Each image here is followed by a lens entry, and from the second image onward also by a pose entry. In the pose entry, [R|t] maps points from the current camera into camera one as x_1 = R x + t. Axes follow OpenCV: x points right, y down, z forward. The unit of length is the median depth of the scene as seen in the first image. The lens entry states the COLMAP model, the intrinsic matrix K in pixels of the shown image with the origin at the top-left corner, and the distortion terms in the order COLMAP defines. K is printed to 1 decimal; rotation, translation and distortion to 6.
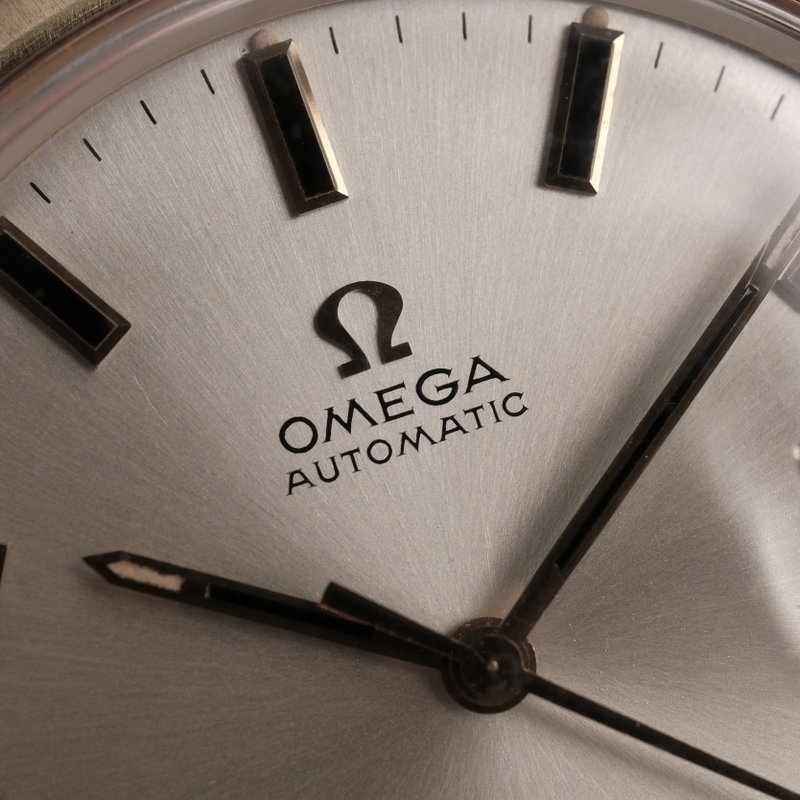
lens RADIAL K [[2548.4, 0, 401.1], [0, 2548.4, 399.9], [0, 0, 1]] dist [0.053044, 0.000000]
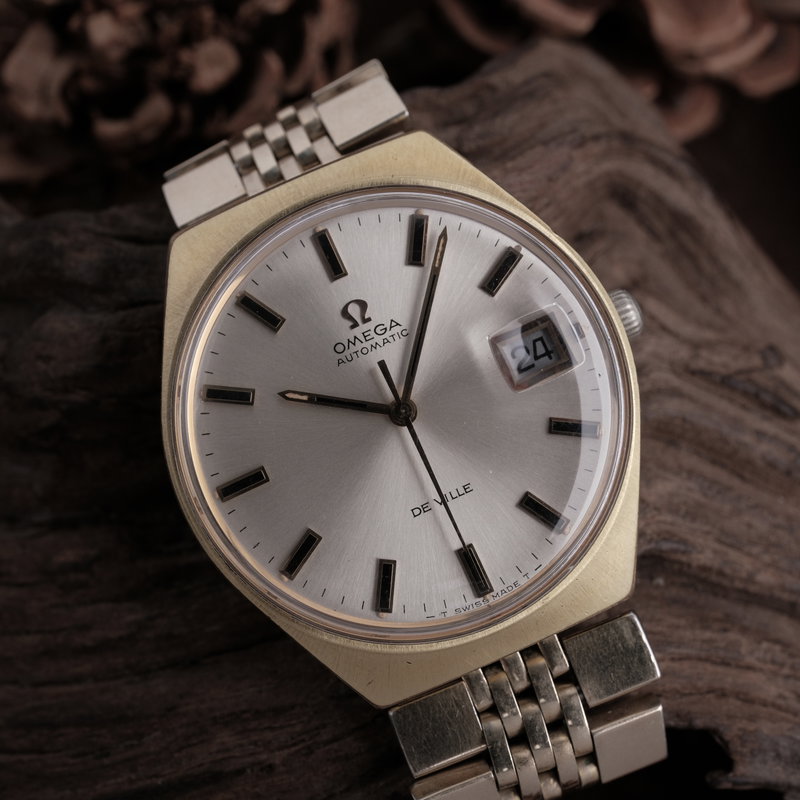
lens RADIAL K [[2548.4, 0, 402.6], [0, 2548.4, 400.4], [0, 0, 1]] dist [0.053044, 0.000000]
pose [[0.995309, -0.092960, -0.026798, 0.121652], [0.092070, 0.995215, -0.032712, 0.194715], [0.029710, 0.030091, 0.999106, -2.260271]]
